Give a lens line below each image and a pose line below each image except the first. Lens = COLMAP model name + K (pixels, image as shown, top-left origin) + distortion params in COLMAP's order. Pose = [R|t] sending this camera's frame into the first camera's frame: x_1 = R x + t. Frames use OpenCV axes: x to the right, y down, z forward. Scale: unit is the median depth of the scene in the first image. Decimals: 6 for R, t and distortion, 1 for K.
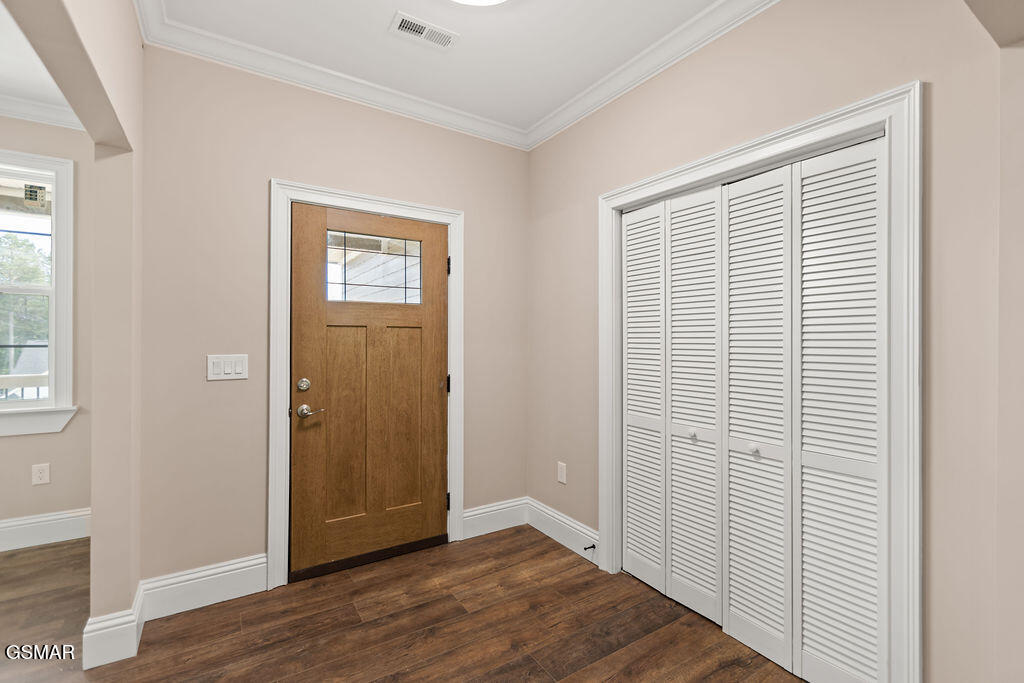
lens RADIAL K [[456.6, 0, 511.8], [0, 456.6, 338.0], [0, 0, 1]] dist [0.006669, -0.002753]
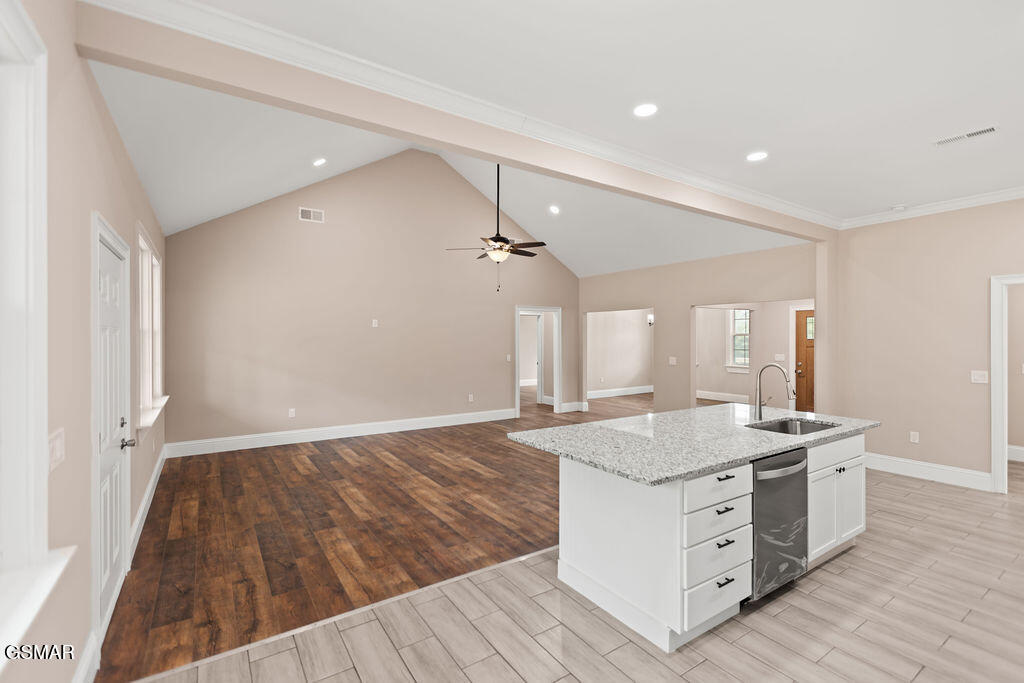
lens RADIAL K [[456.6, 0, 519.3], [0, 456.6, 339.4], [0, 0, 1]] dist [0.006669, -0.002753]
pose [[0.028830, -0.000022, -0.999584, 2.609767], [0.002681, 0.999996, 0.000055, -0.080756], [0.999581, -0.002682, 0.028830, -1.070473]]
